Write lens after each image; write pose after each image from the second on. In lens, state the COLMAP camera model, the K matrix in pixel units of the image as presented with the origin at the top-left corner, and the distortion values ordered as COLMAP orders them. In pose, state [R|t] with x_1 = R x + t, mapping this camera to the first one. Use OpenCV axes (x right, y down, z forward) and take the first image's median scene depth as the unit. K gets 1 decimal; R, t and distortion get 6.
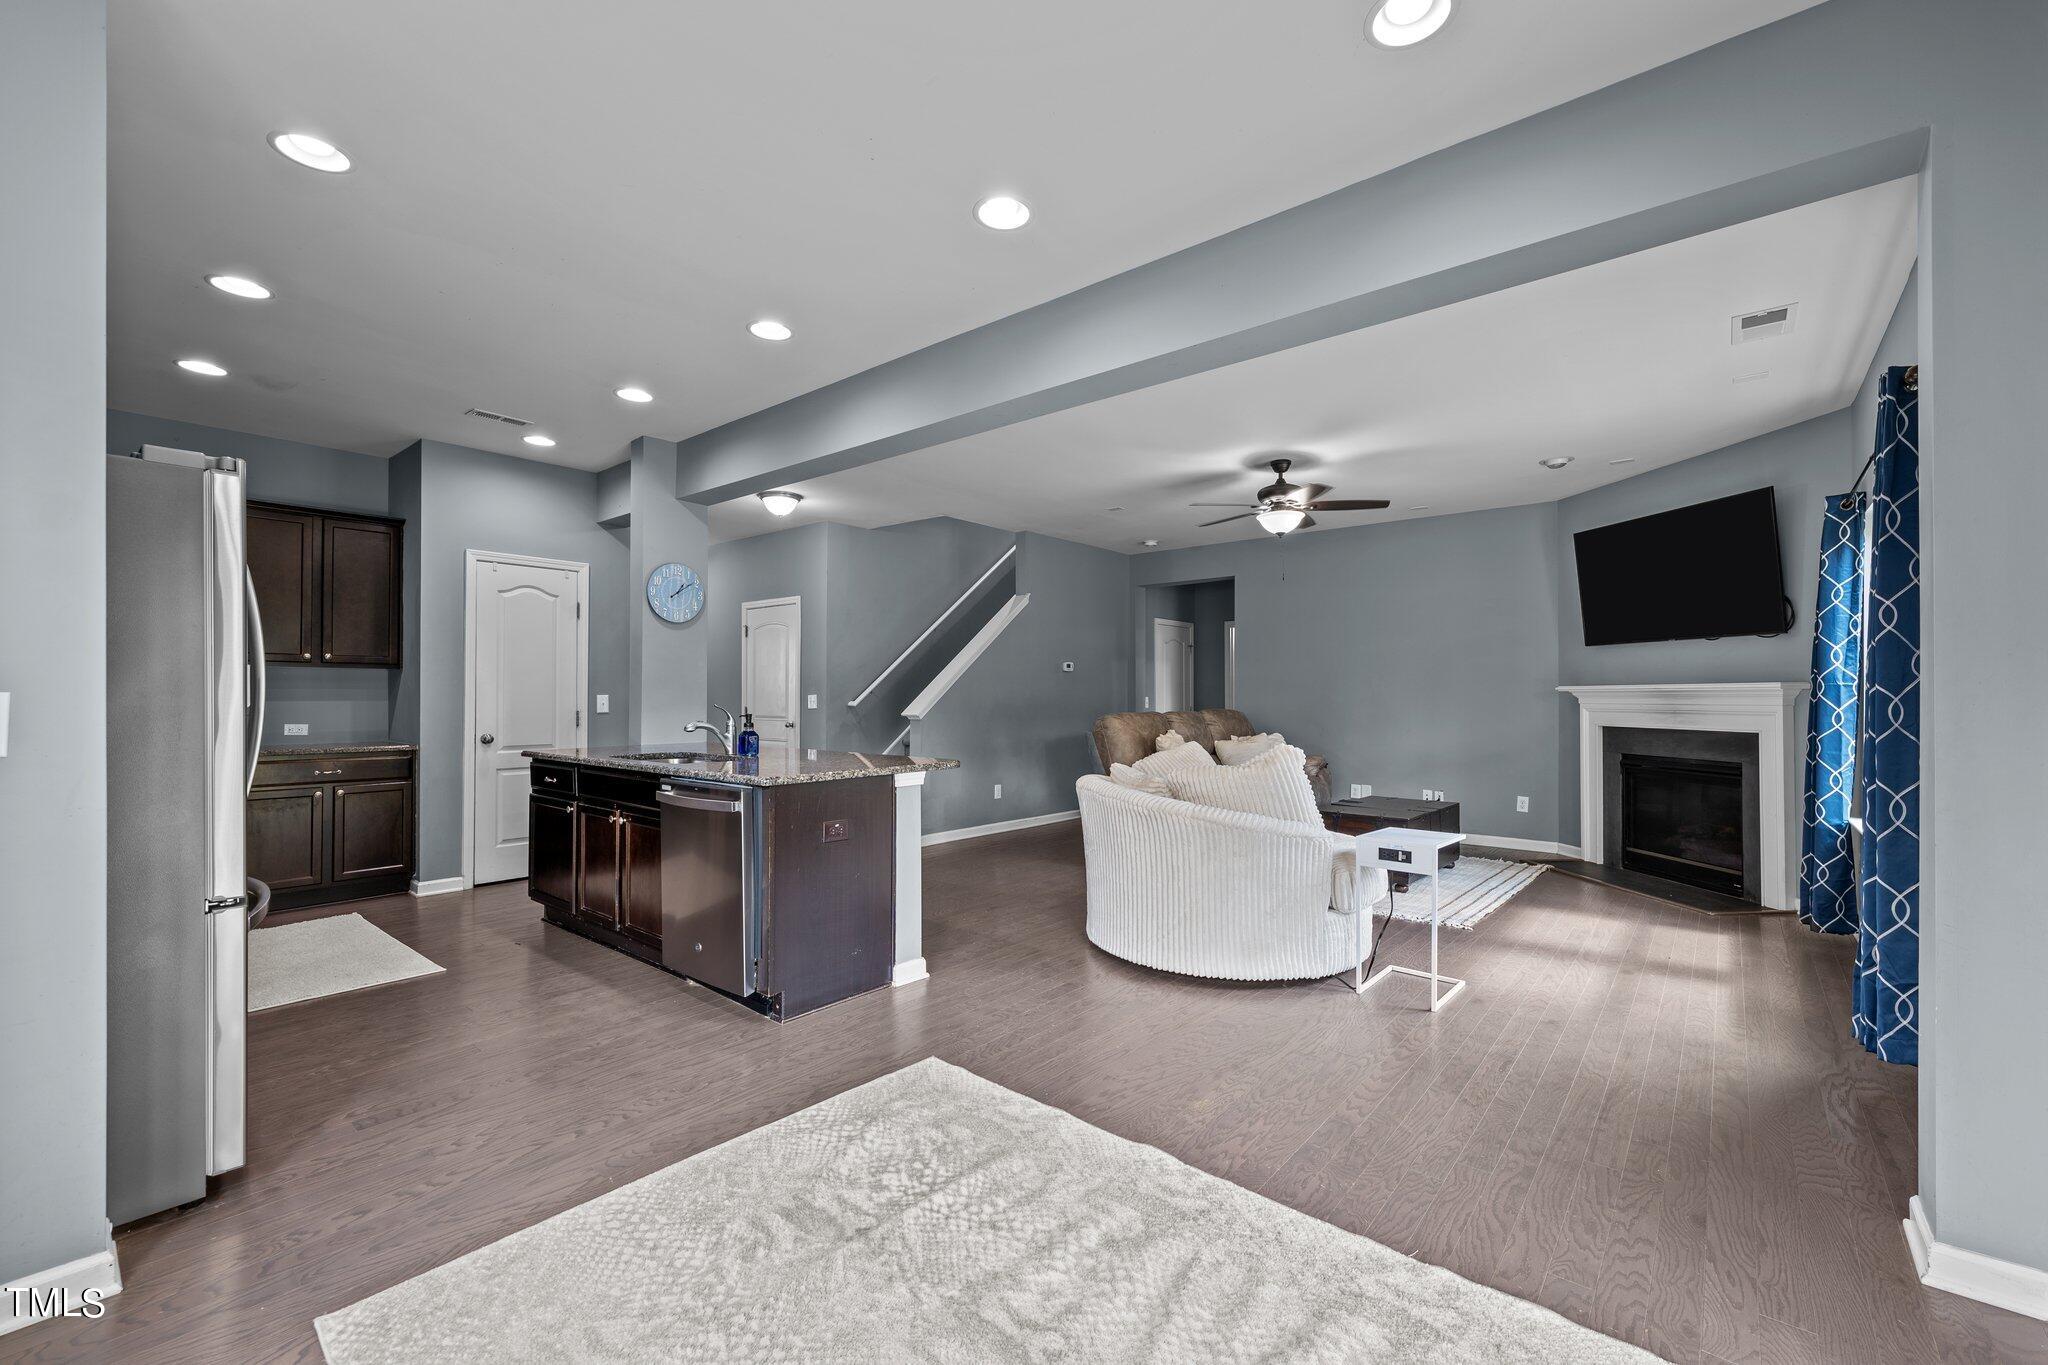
lens RADIAL K [[841.5, 0, 1023.1], [0, 841.5, 689.0], [0, 0, 1]] dist [-0.001133, -0.000265]
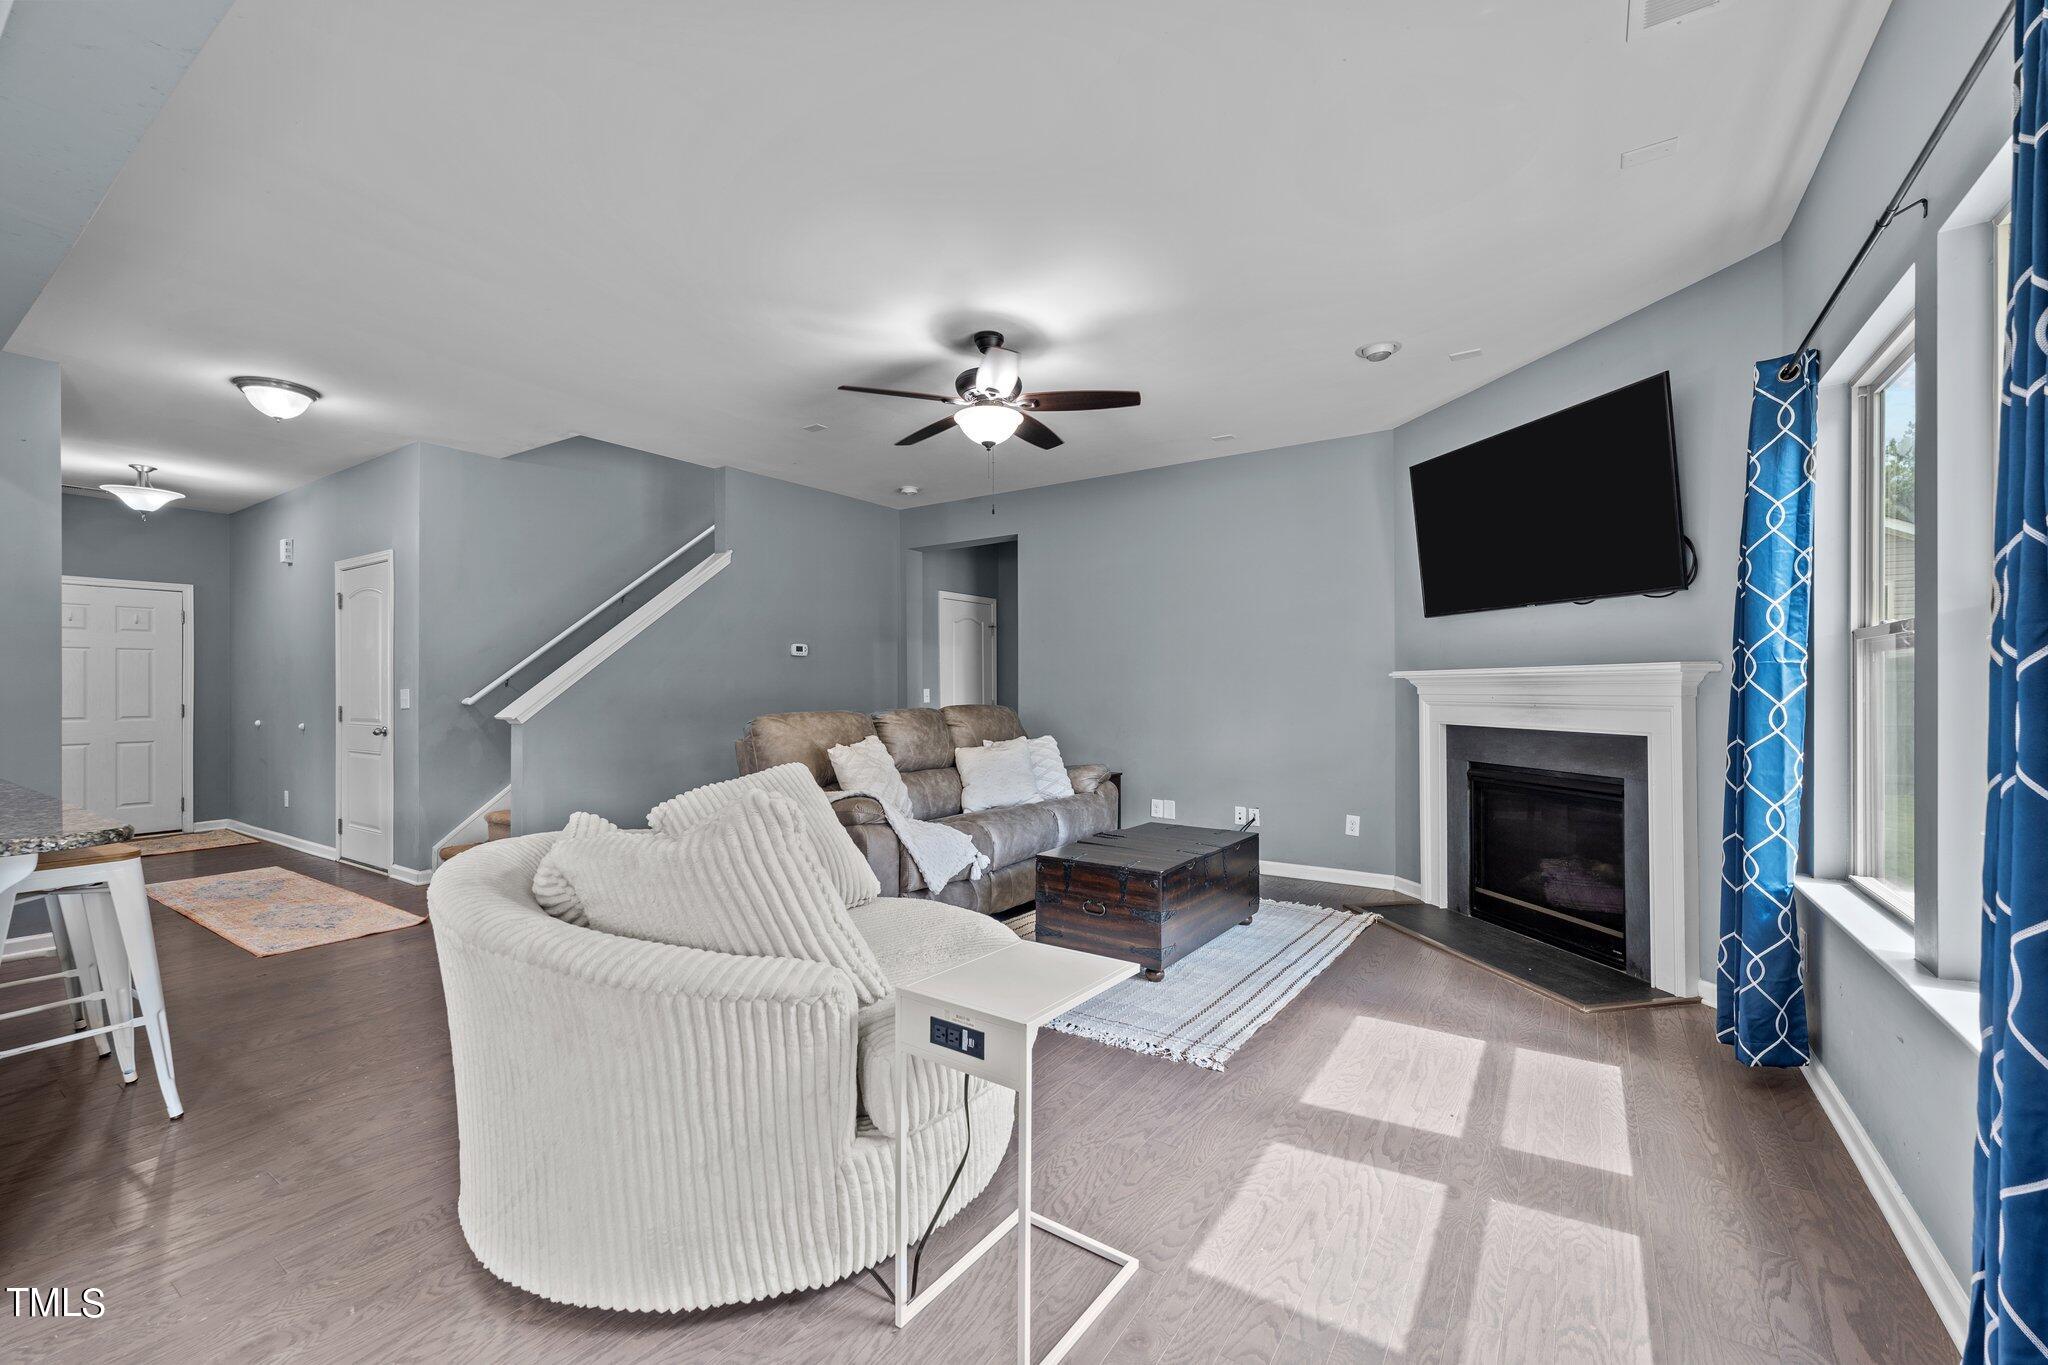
lens RADIAL K [[841.5, 0, 1025.3], [0, 841.5, 685.5], [0, 0, 1]] dist [-0.001133, -0.000265]
pose [[0.993884, -0.006001, 0.110268, 0.300574], [0.005360, 0.999967, 0.006110, 0.003928], [-0.110301, -0.005482, 0.993883, 0.381707]]
